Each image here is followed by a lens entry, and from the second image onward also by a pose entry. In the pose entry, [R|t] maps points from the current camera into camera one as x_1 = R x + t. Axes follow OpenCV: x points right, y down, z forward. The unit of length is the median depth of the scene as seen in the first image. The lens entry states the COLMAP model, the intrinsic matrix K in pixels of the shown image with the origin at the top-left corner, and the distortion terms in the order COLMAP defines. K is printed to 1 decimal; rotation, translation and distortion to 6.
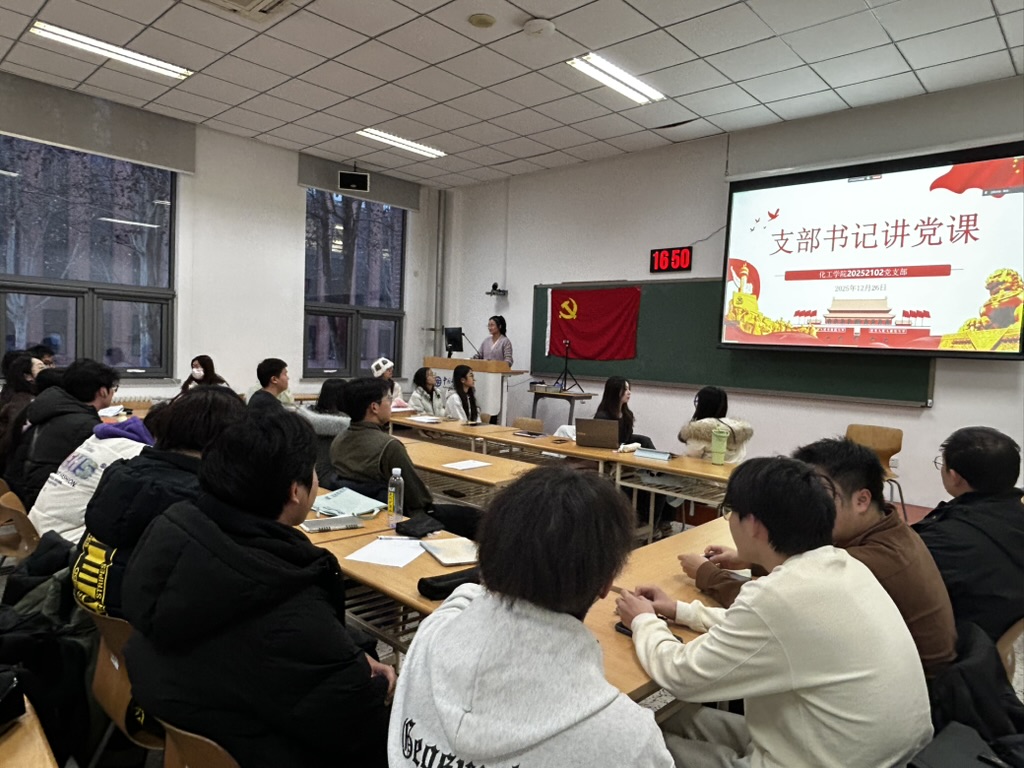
lens RADIAL K [[654.5, 0, 512.0], [0, 654.5, 384.0], [0, 0, 1]] dist [0.038148, -0.118243]
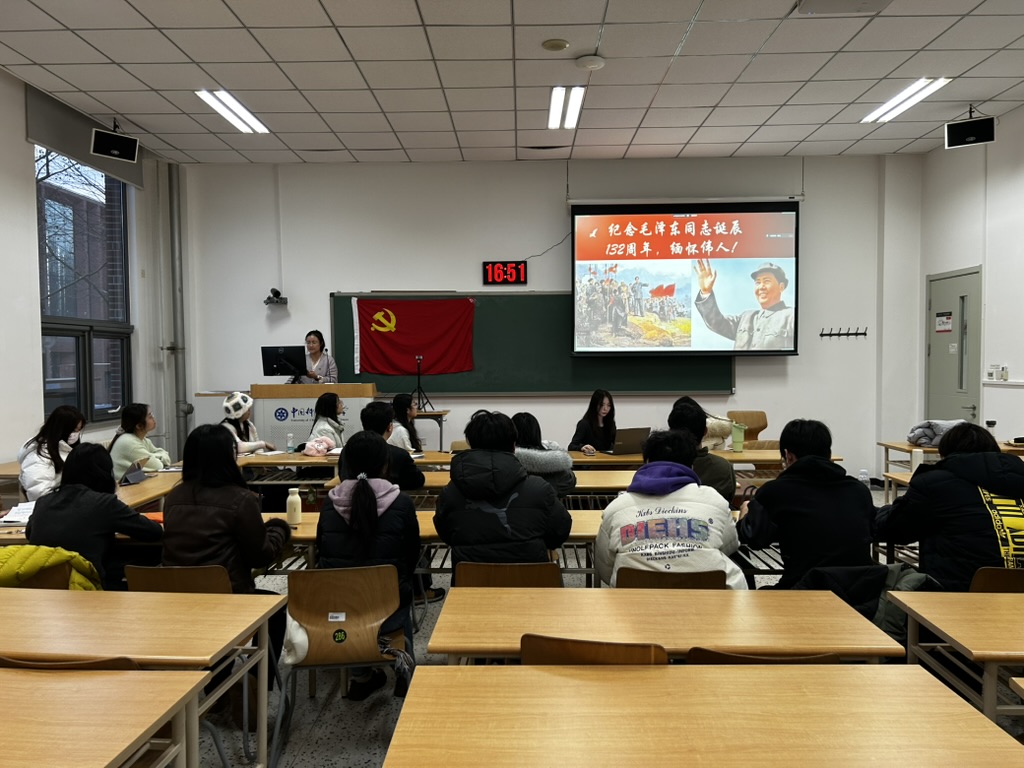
lens RADIAL K [[758.9, 0, 512.0], [0, 758.9, 384.0], [0, 0, 1]] dist [0.070520, -0.008102]
pose [[0.746208, -0.075346, 0.661435, -0.533022], [0.077759, 0.996638, 0.025805, -0.045121], [-0.661156, 0.032176, 0.749558, 0.109091]]
